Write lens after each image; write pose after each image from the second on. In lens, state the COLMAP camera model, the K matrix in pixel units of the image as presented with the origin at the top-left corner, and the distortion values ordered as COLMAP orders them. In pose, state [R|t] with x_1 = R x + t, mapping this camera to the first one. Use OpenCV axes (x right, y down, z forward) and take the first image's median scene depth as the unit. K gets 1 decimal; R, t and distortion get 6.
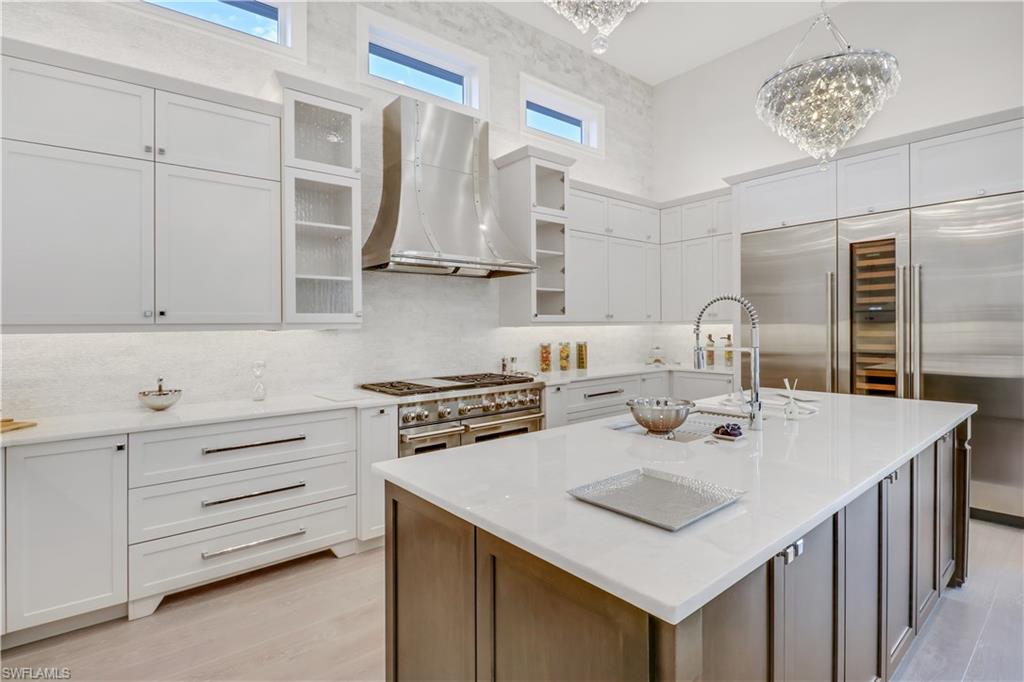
lens RADIAL K [[494.2, 0, 512.2], [0, 494.2, 338.0], [0, 0, 1]] dist [-0.011188, -0.005162]
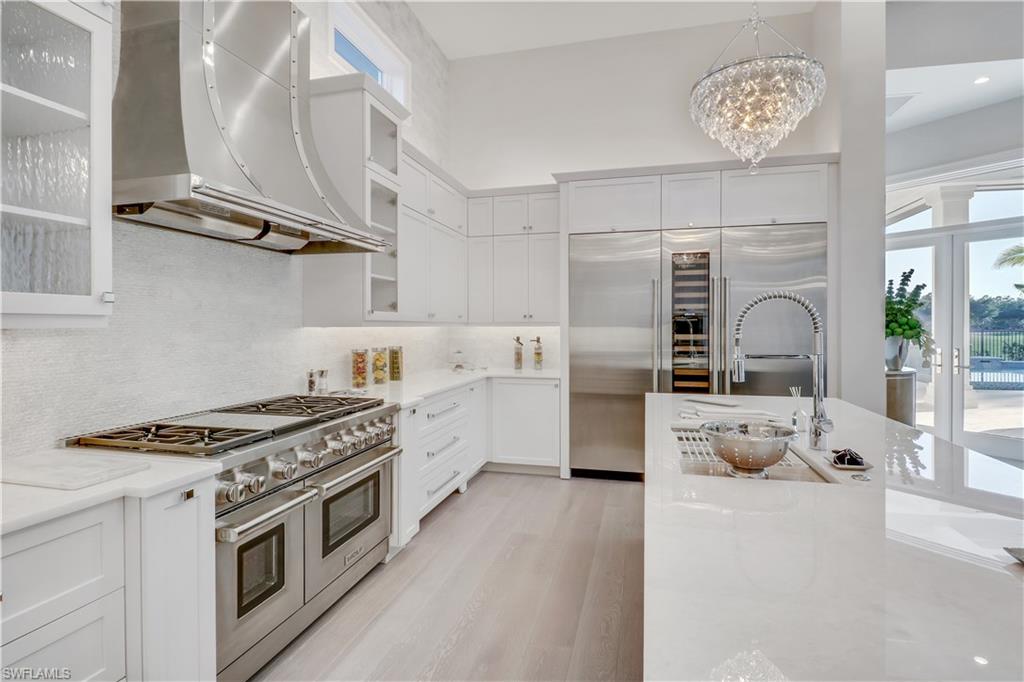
lens RADIAL K [[494.2, 0, 514.4], [0, 494.2, 336.1], [0, 0, 1]] dist [-0.011188, -0.005162]
pose [[0.806139, 0.000109, 0.591726, -0.208944], [0.003120, 0.999985, -0.004435, -0.005911], [-0.591718, 0.005421, 0.806127, 0.290686]]
